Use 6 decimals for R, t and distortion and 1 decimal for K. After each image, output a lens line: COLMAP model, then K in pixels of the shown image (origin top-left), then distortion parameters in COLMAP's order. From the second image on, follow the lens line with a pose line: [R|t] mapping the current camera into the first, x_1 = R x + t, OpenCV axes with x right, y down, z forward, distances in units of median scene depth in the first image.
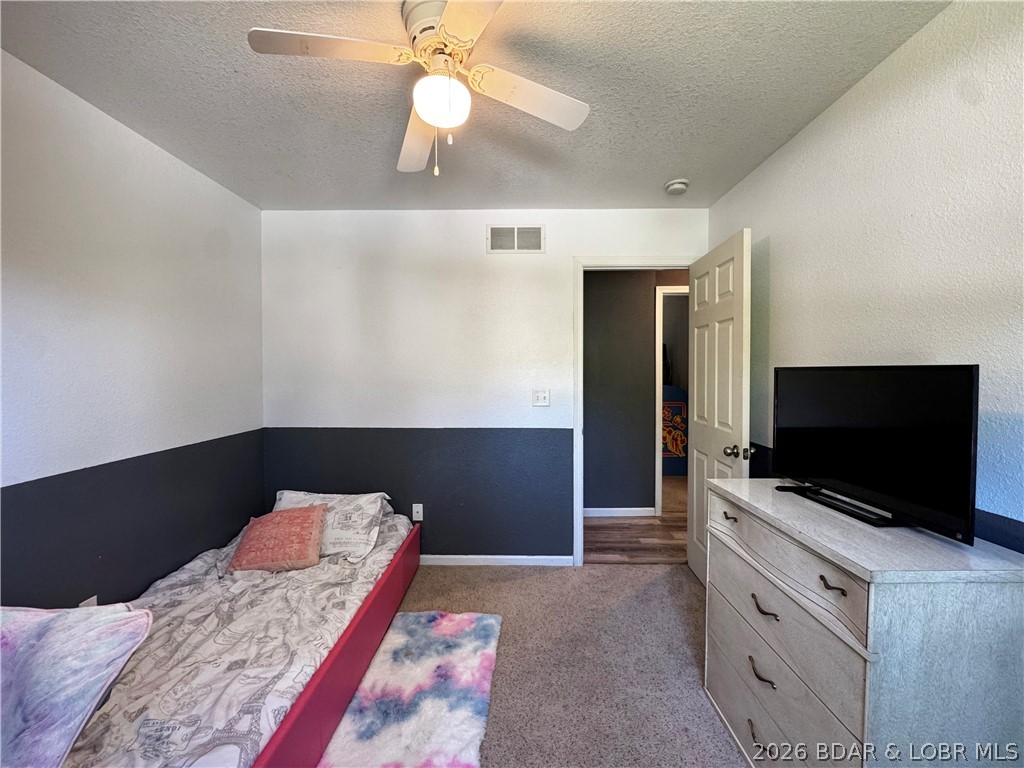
lens RADIAL K [[418.7, 0, 513.4], [0, 418.7, 382.8], [0, 0, 1]] dist [-0.003055, -0.000313]
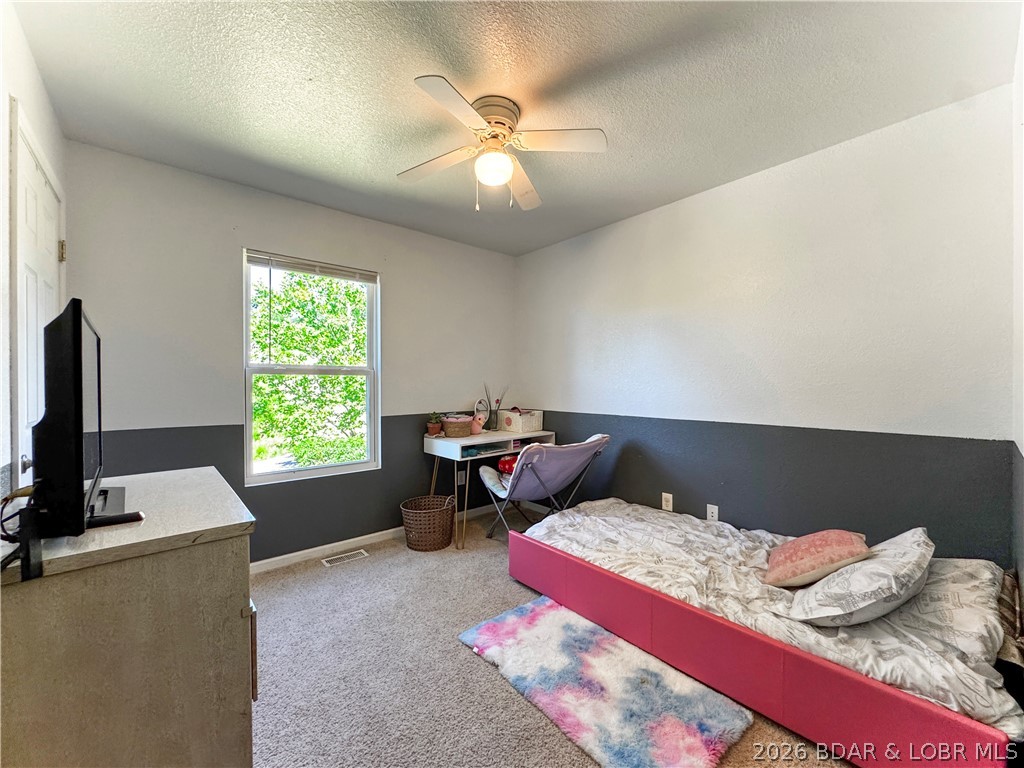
lens RADIAL K [[418.7, 0, 513.6], [0, 418.7, 384.1], [0, 0, 1]] dist [-0.003055, -0.000313]
pose [[-0.756945, 0.001381, -0.653478, 0.539145], [-0.011867, 0.999804, 0.015858, 0.038760], [0.653371, 0.019759, -0.756780, 1.557289]]
